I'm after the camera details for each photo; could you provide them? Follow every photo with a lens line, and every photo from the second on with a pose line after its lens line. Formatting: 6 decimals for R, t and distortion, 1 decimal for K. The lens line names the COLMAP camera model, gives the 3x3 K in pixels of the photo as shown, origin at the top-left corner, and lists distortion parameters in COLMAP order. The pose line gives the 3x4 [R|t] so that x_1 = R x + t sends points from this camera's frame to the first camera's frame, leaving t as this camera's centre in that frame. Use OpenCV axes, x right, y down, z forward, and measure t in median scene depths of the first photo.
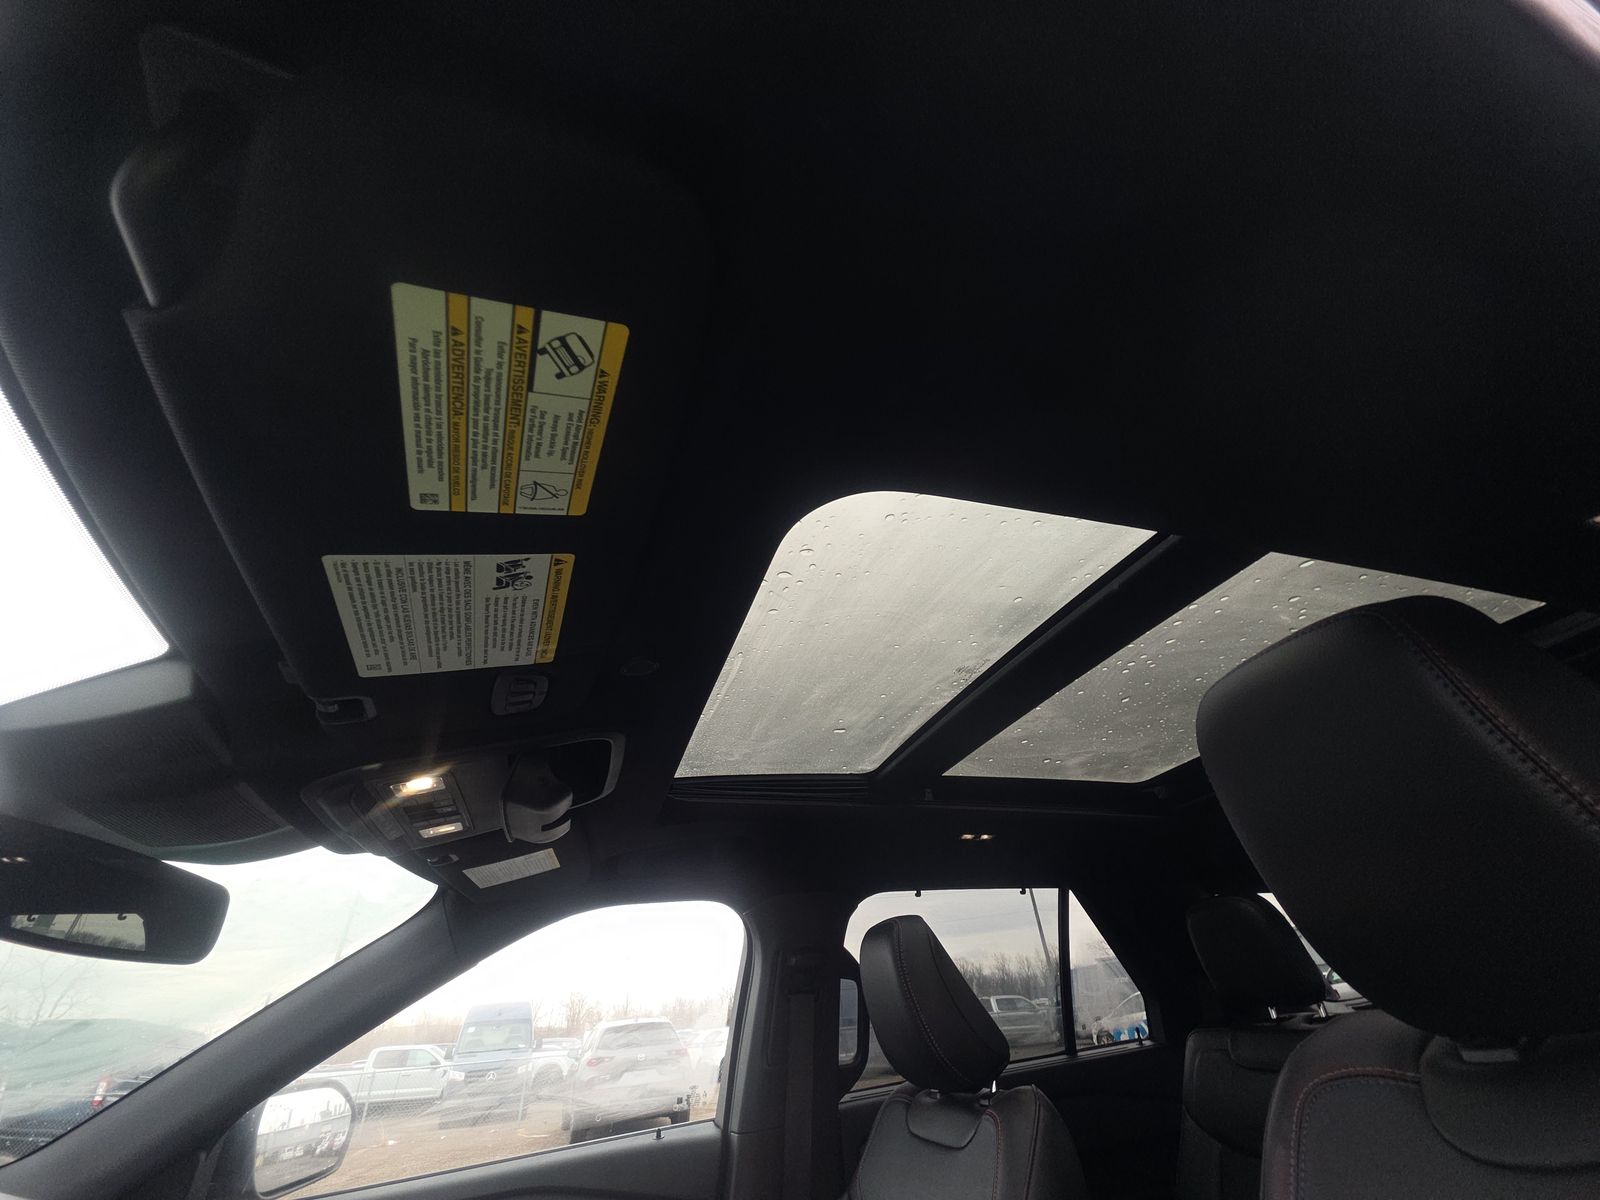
lens RADIAL K [[640.9, 0, 800.5], [0, 640.9, 595.2], [0, 0, 1]] dist [0.011612, -0.000142]
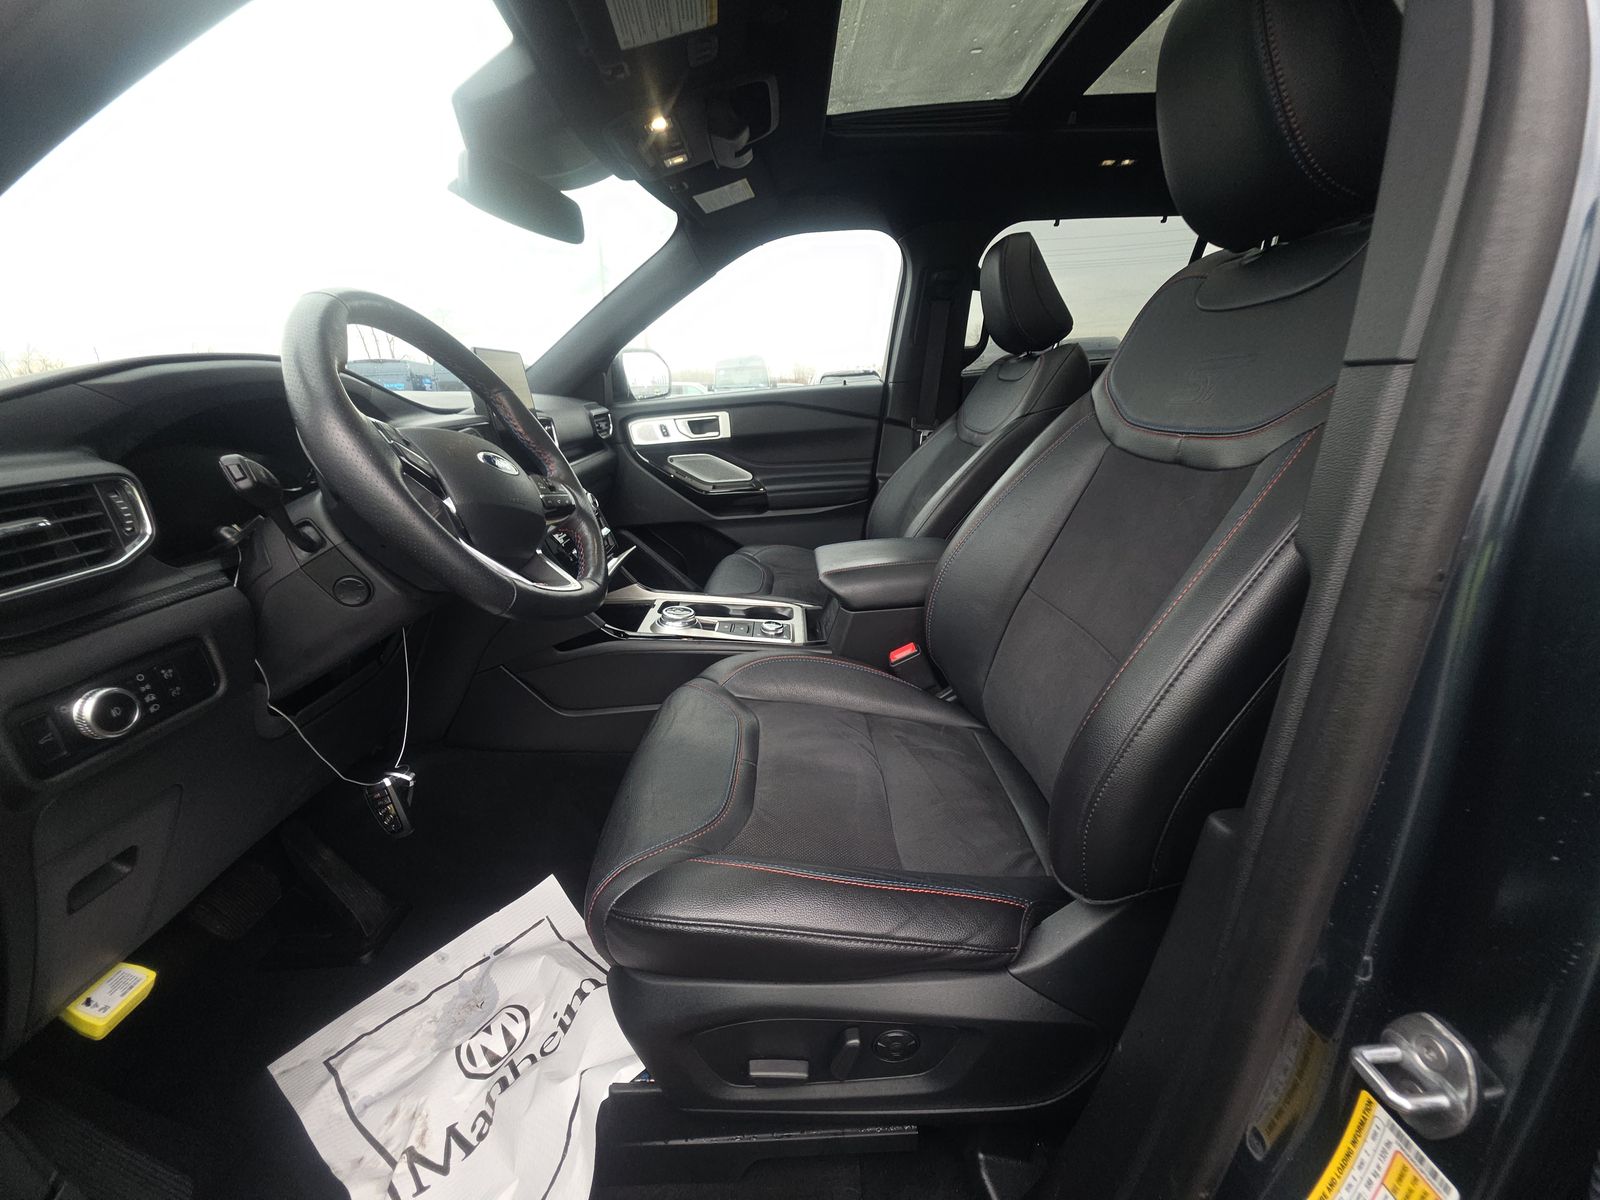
lens RADIAL K [[640.9, 0, 800.5], [0, 640.9, 595.2], [0, 0, 1]] dist [0.011612, -0.000142]
pose [[0.959019, 0.125359, -0.254103, 0.176306], [0.124086, 0.620418, 0.774393, -0.103894], [0.254728, -0.774188, 0.579437, -0.432734]]
